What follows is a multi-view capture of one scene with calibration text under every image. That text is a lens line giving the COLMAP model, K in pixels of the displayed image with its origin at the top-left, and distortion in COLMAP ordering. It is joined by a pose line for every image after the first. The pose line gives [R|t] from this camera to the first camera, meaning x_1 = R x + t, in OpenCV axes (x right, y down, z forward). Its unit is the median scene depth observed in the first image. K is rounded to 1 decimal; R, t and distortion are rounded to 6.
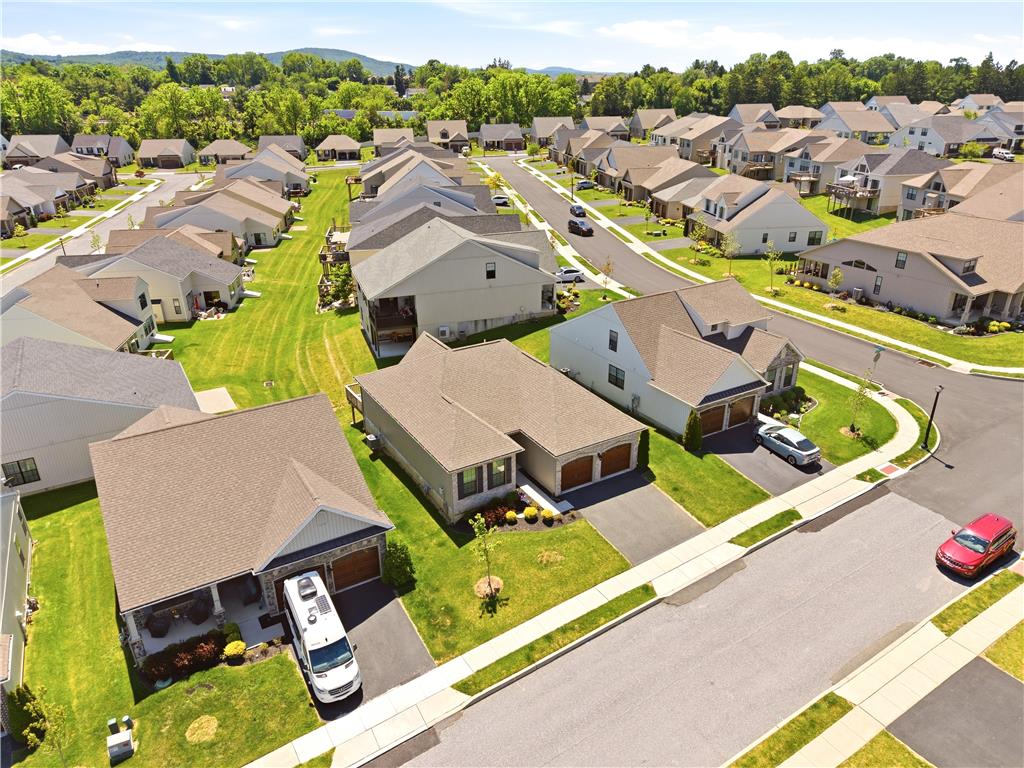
lens RADIAL K [[680.3, 0, 517.9], [0, 680.3, 383.4], [0, 0, 1]] dist [0.016504, -0.015803]
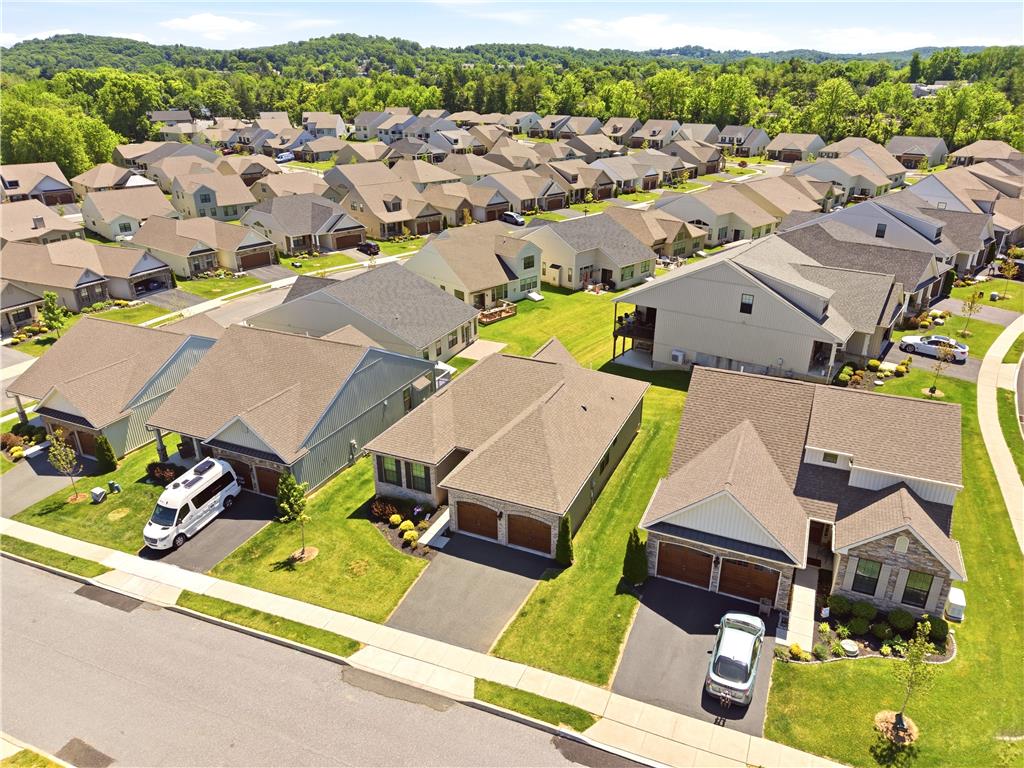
lens RADIAL K [[680.3, 0, 517.9], [0, 680.3, 383.4], [0, 0, 1]] dist [0.016504, -0.015803]
pose [[0.573846, 0.331810, -0.748734, 0.452120], [-0.328284, 0.930778, 0.160881, -0.120484], [0.750287, 0.153476, 0.643051, 0.281601]]
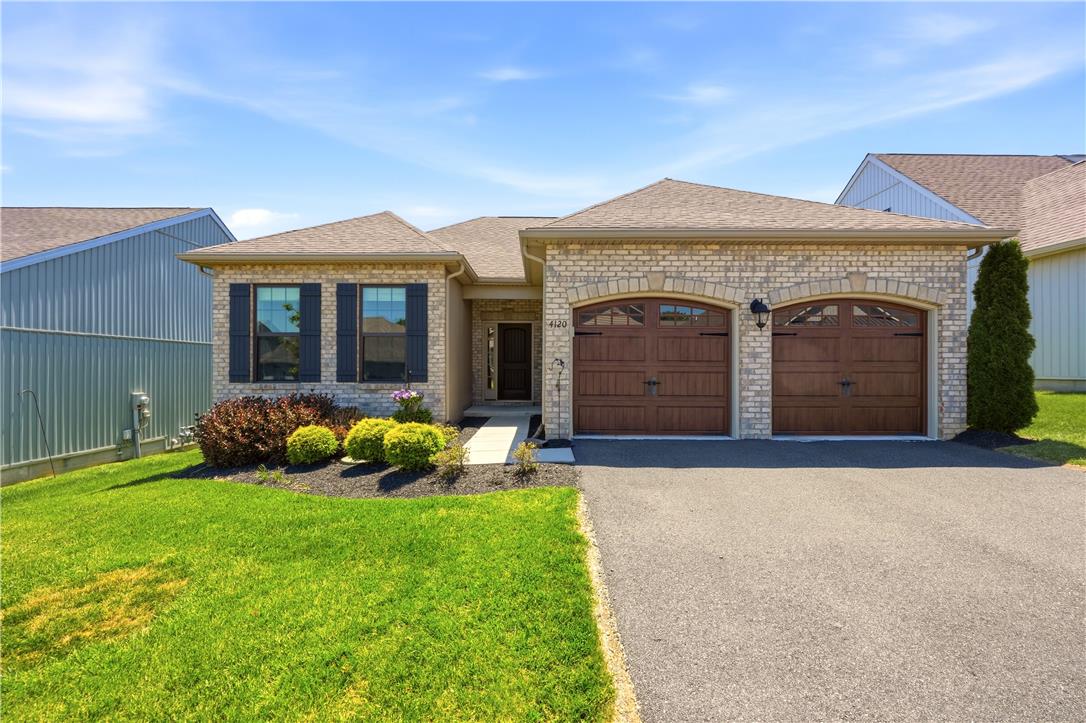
lens RADIAL K [[484.9, 0, 548.7], [0, 484.9, 364.3], [0, 0, 1]] dist [-0.001664, -0.000254]
pose [[0.860543, -0.005590, -0.509347, 0.090566], [-0.200076, 0.915866, -0.348079, 0.126053], [0.468439, 0.401445, 0.787024, 0.531607]]
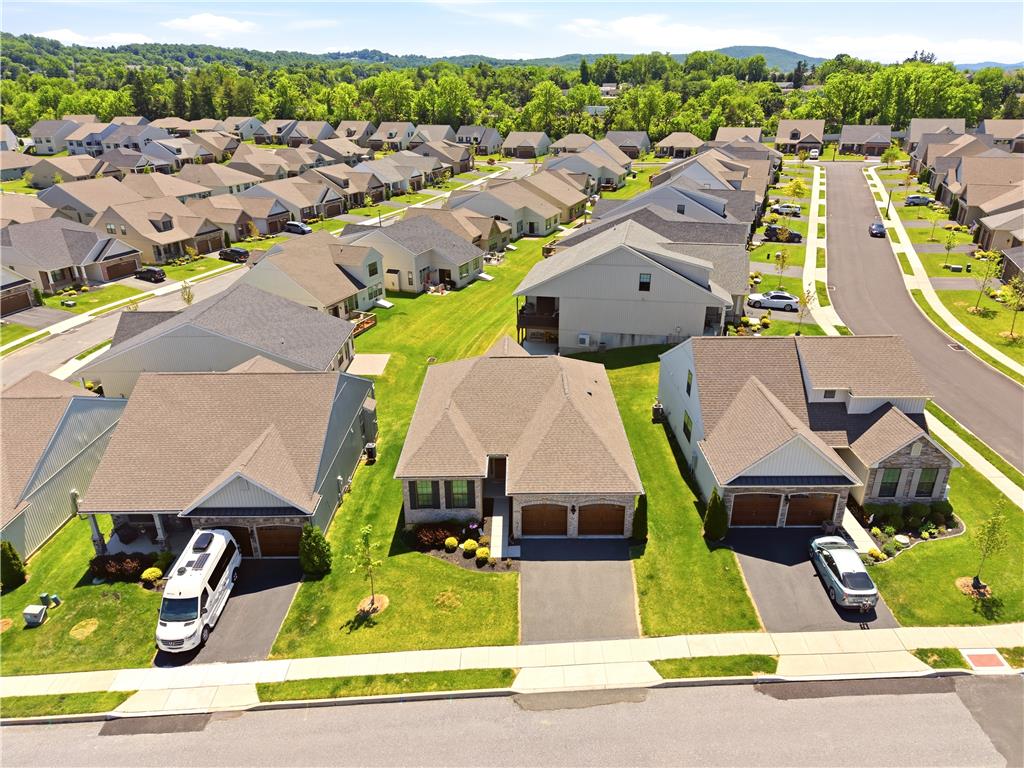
lens RADIAL K [[680.3, 0, 517.9], [0, 680.3, 383.4], [0, 0, 1]] dist [0.016504, -0.015803]
pose [[0.855753, 0.205378, -0.474875, 0.274498], [-0.204315, 0.977386, 0.054520, -0.050319], [0.475333, 0.050368, 0.878363, 0.132438]]
